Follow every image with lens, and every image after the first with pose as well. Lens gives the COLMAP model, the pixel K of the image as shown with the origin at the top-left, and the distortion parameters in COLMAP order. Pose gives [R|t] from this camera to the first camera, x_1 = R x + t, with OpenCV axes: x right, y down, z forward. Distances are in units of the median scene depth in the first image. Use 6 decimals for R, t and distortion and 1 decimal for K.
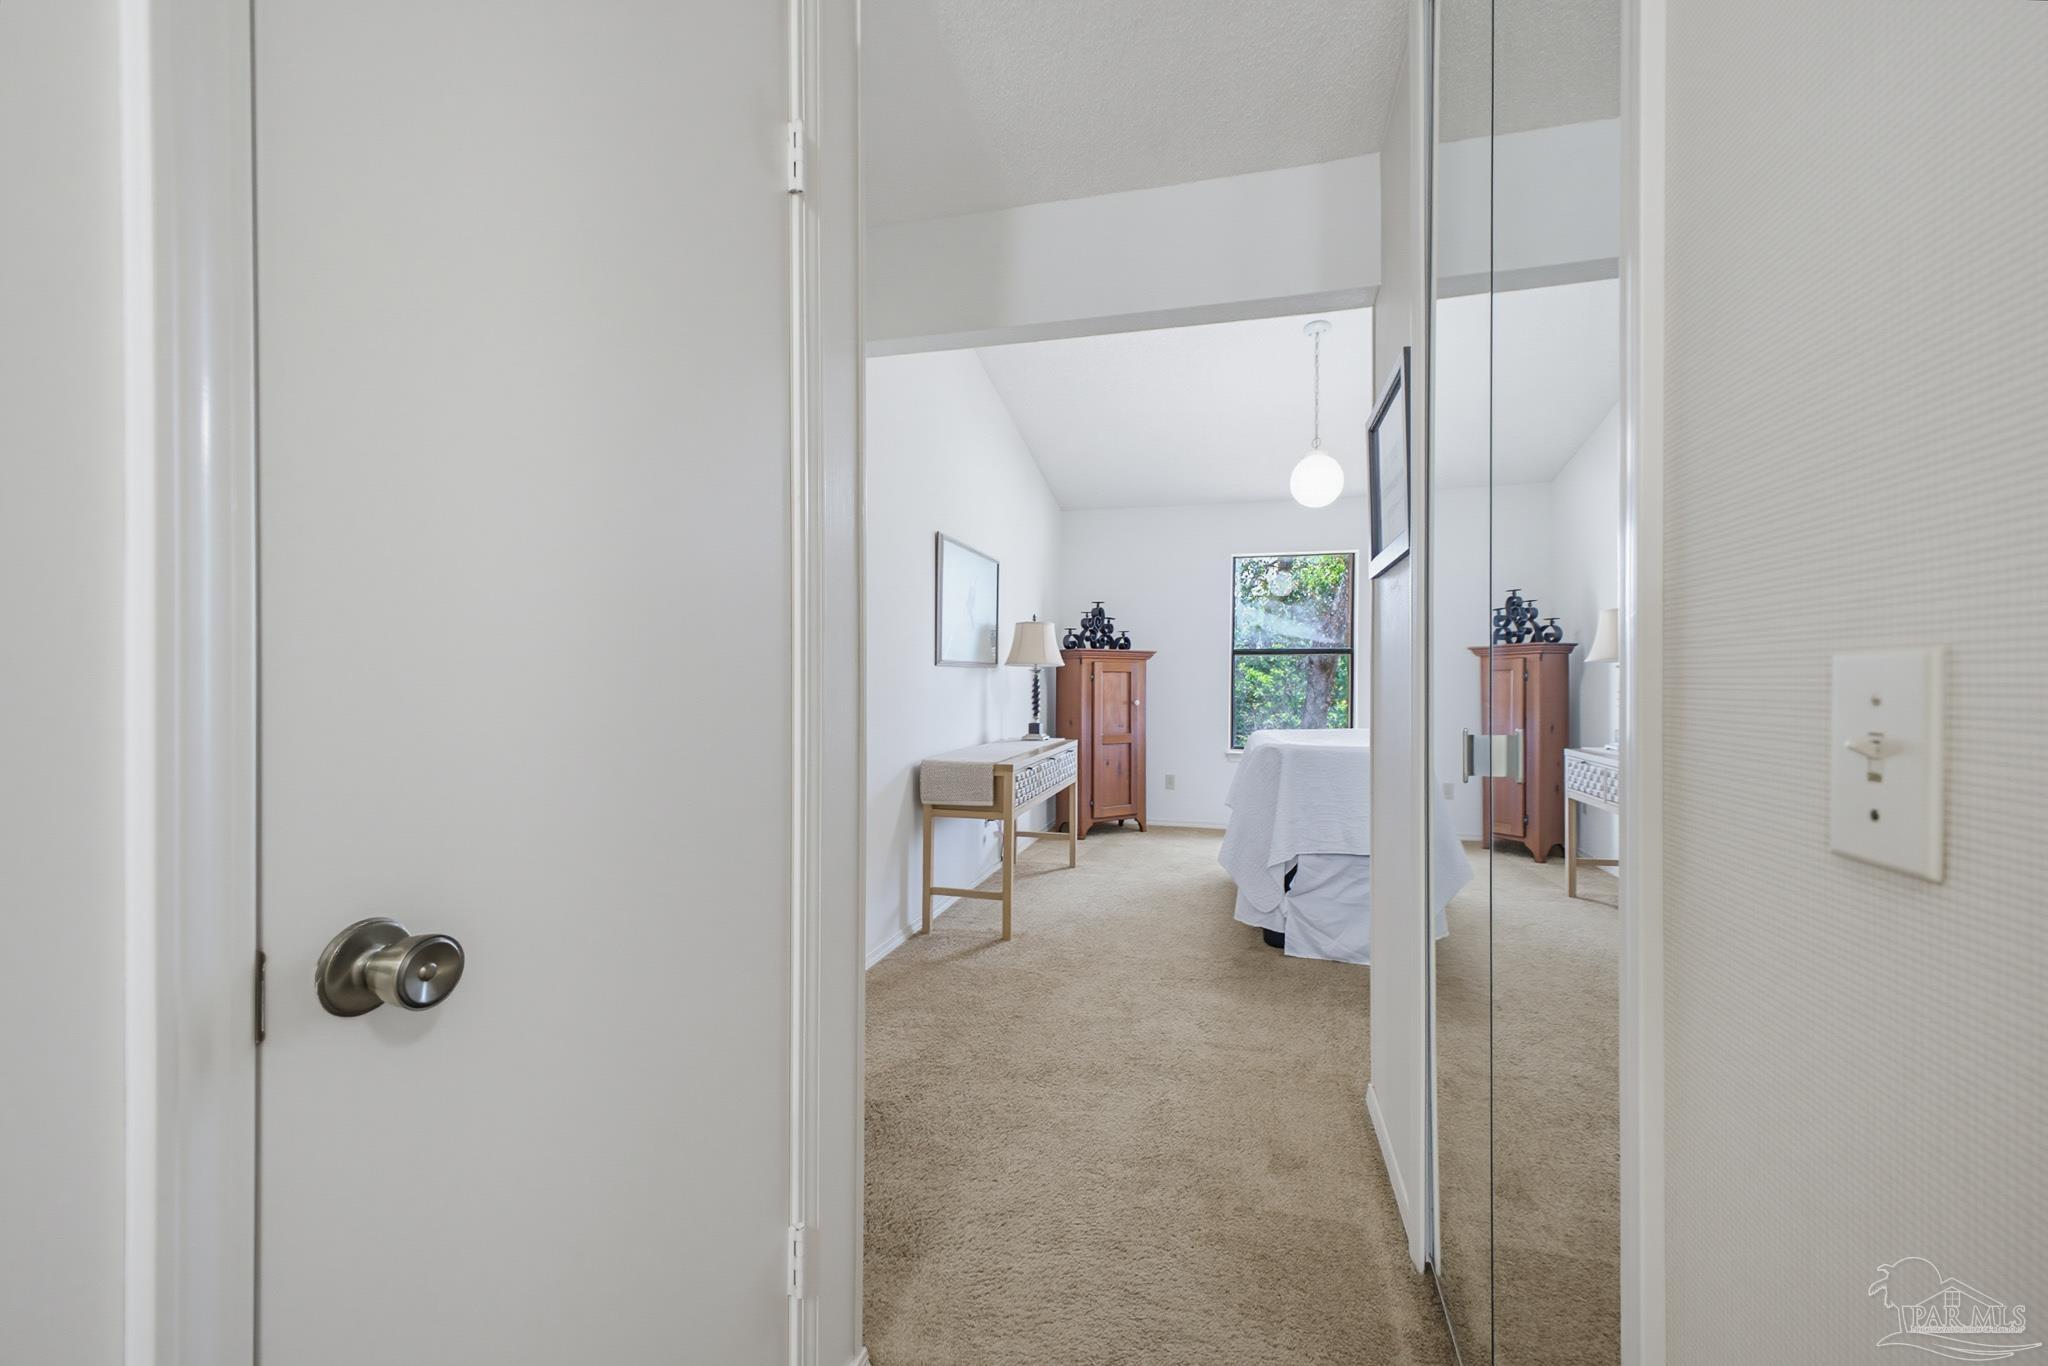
lens RADIAL K [[824.9, 0, 1024.0], [0, 824.9, 683.0], [0, 0, 1]] dist [0.024946, -0.000292]
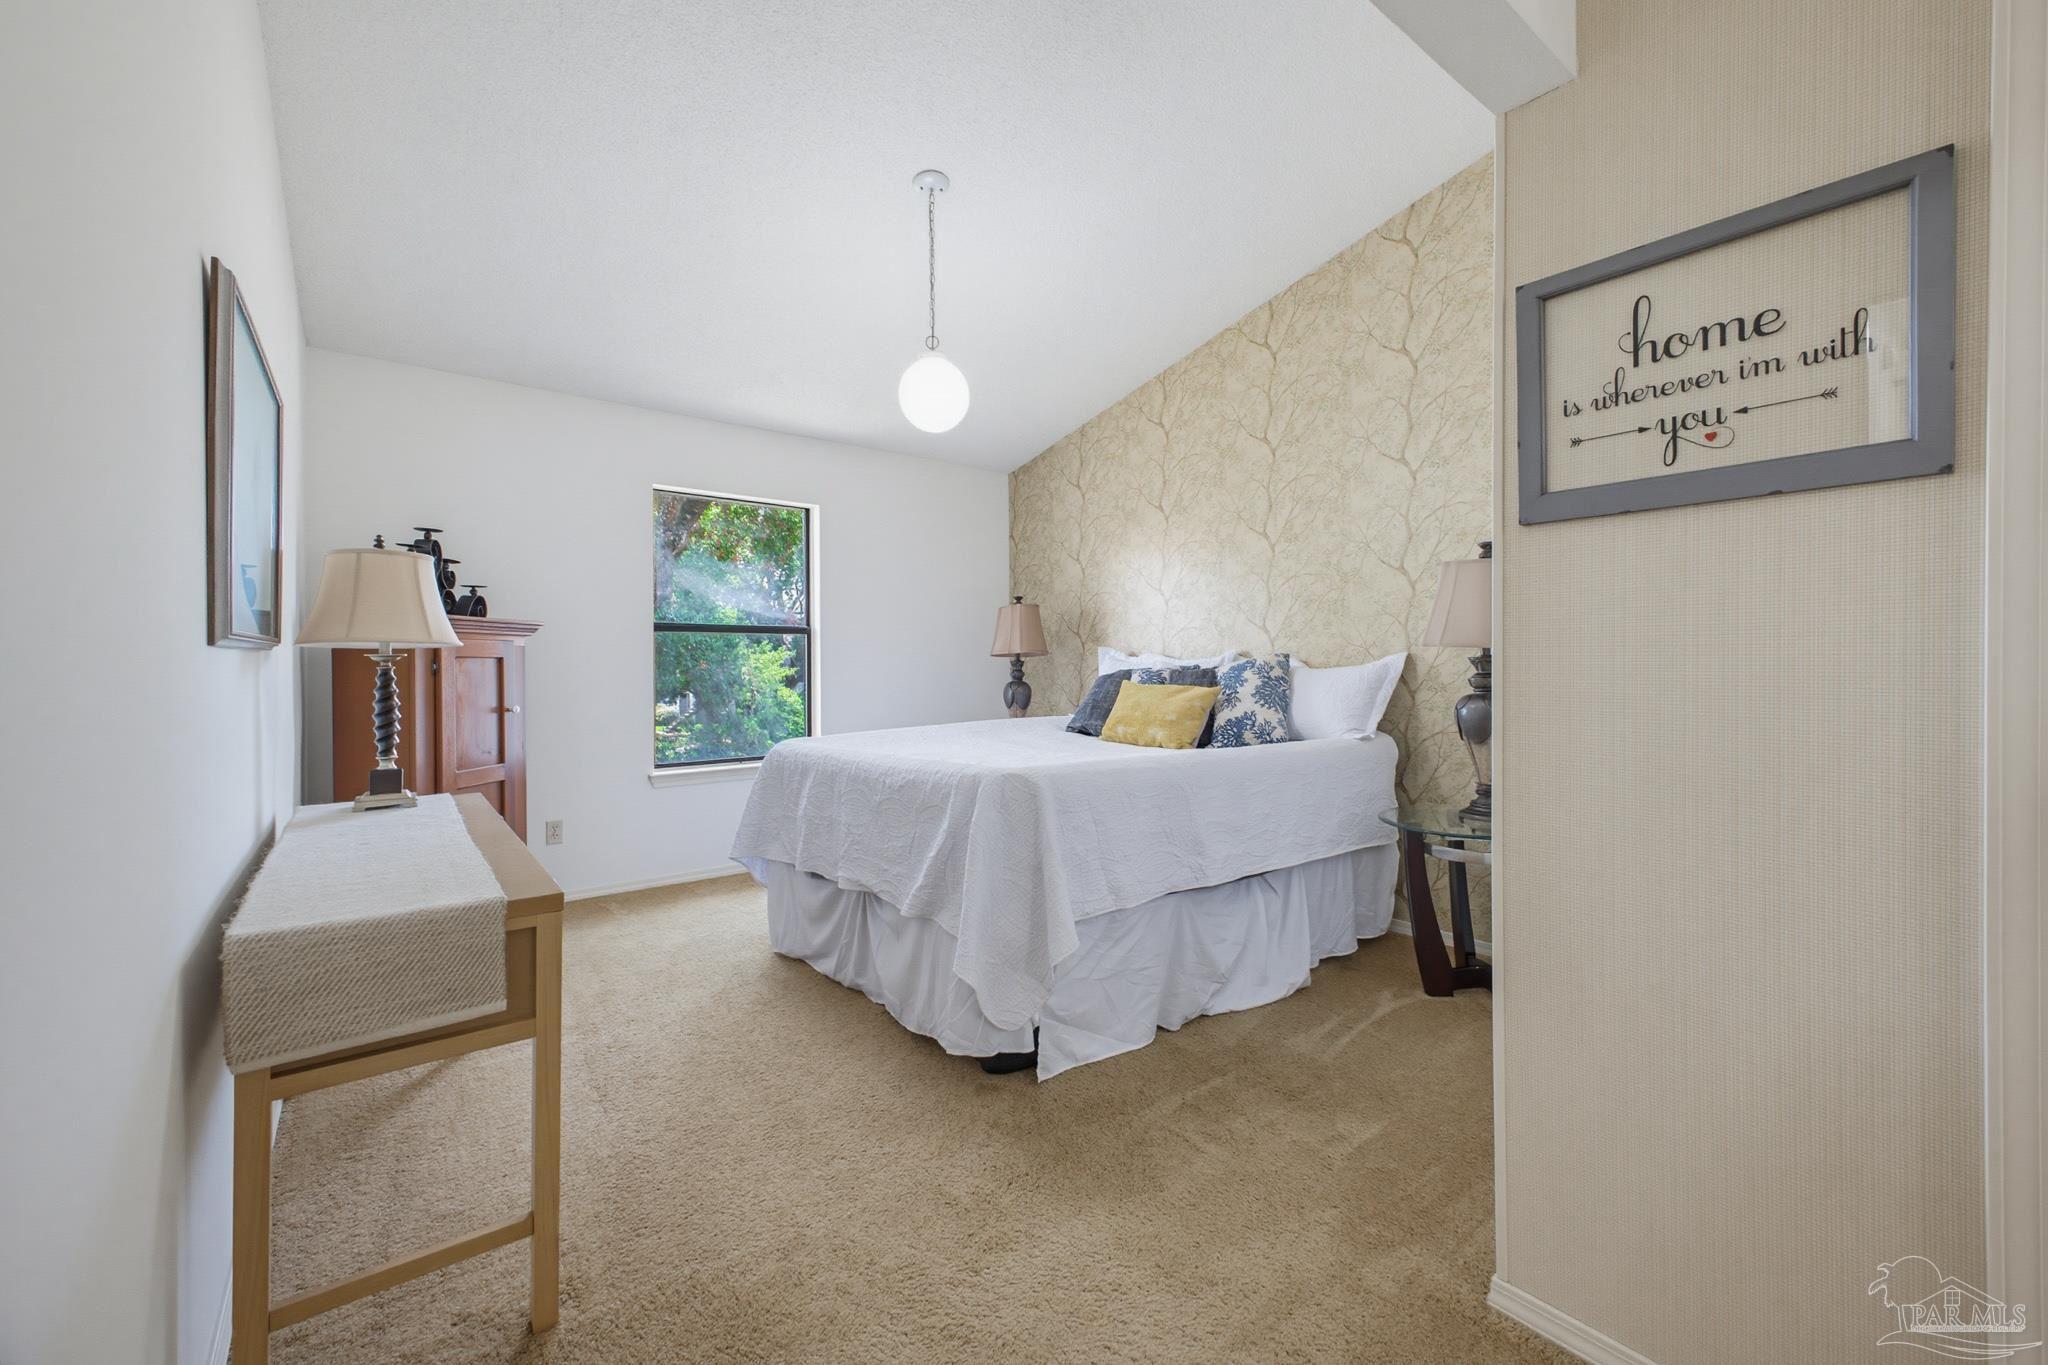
lens RADIAL K [[844.8, 0, 1077.7], [0, 844.8, 665.2], [0, 0, 1]] dist [0.021393, -0.000228]
pose [[0.572151, -0.014976, 0.820011, -0.160102], [0.009617, 0.999887, 0.011551, -0.012824], [-0.820092, 0.001277, 0.572231, 0.405340]]
